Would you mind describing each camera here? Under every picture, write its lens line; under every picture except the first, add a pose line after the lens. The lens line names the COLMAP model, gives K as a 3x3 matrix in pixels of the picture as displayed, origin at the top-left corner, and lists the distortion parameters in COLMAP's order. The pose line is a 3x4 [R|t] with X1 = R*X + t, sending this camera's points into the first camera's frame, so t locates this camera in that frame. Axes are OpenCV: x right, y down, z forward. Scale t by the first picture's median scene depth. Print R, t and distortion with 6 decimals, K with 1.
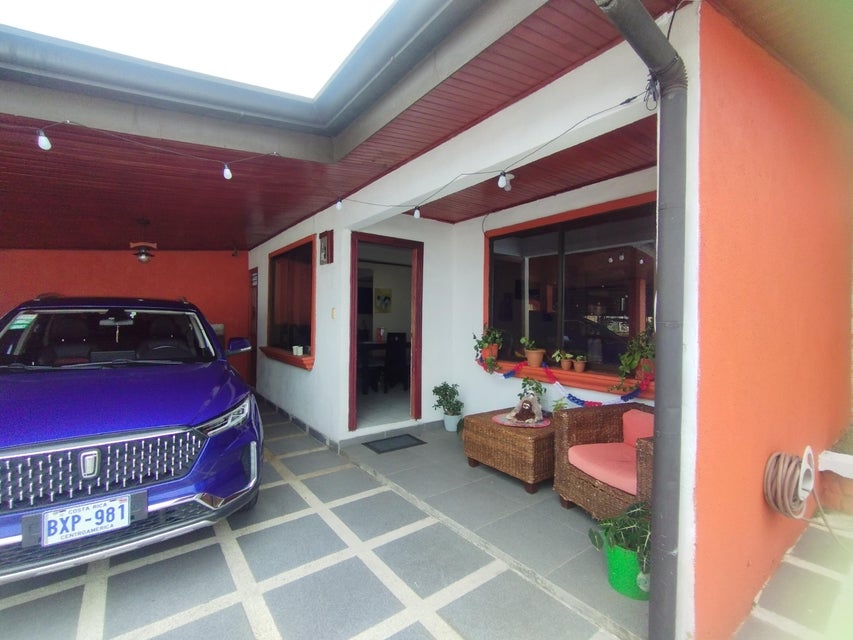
lens RADIAL K [[395.2, 0, 428.7], [0, 395.2, 318.7], [0, 0, 1]] dist [0.002352, -0.001781]
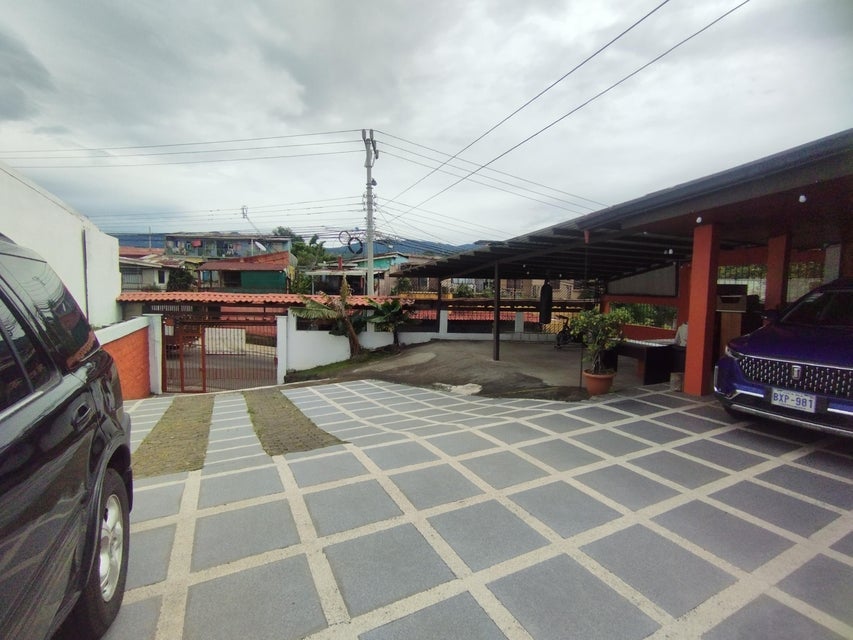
lens RADIAL K [[395.2, 0, 426.9], [0, 395.2, 319.0], [0, 0, 1]] dist [0.002352, -0.001781]
pose [[-0.163633, 0.070959, -0.983966, 1.257100], [-0.011109, 0.997214, 0.073762, -0.008790], [0.986459, 0.023000, -0.162389, -0.439460]]
